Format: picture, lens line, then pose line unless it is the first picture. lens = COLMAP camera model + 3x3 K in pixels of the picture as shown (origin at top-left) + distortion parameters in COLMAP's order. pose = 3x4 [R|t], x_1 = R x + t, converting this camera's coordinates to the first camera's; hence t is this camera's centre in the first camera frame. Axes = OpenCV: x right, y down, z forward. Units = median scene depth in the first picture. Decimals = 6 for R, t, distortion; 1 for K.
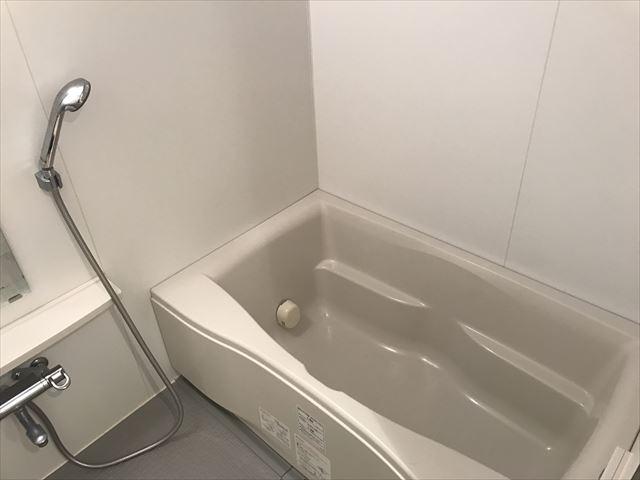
lens RADIAL K [[537.2, 0, 320.0], [0, 537.2, 240.0], [0, 0, 1]] dist [-0.000280, -0.001530]
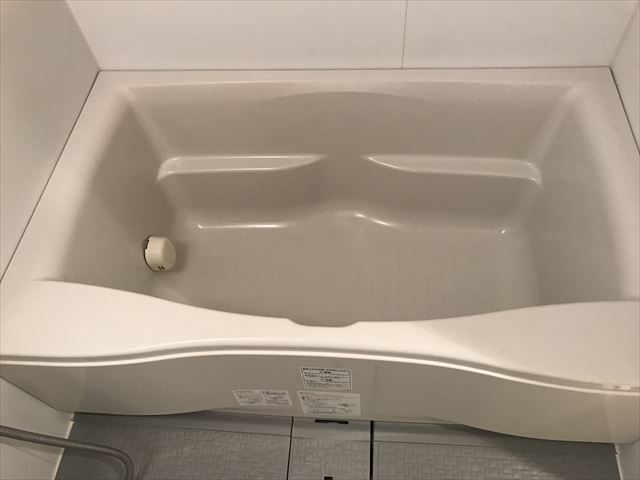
lens RADIAL K [[537.2, 0, 320.0], [0, 537.2, 240.0], [0, 0, 1]] dist [-0.000280, -0.001530]
pose [[0.783699, -0.519598, 0.340343, -0.148867], [0.383495, 0.835788, 0.392924, -0.093221], [-0.488617, -0.177415, 0.854270, 0.326419]]
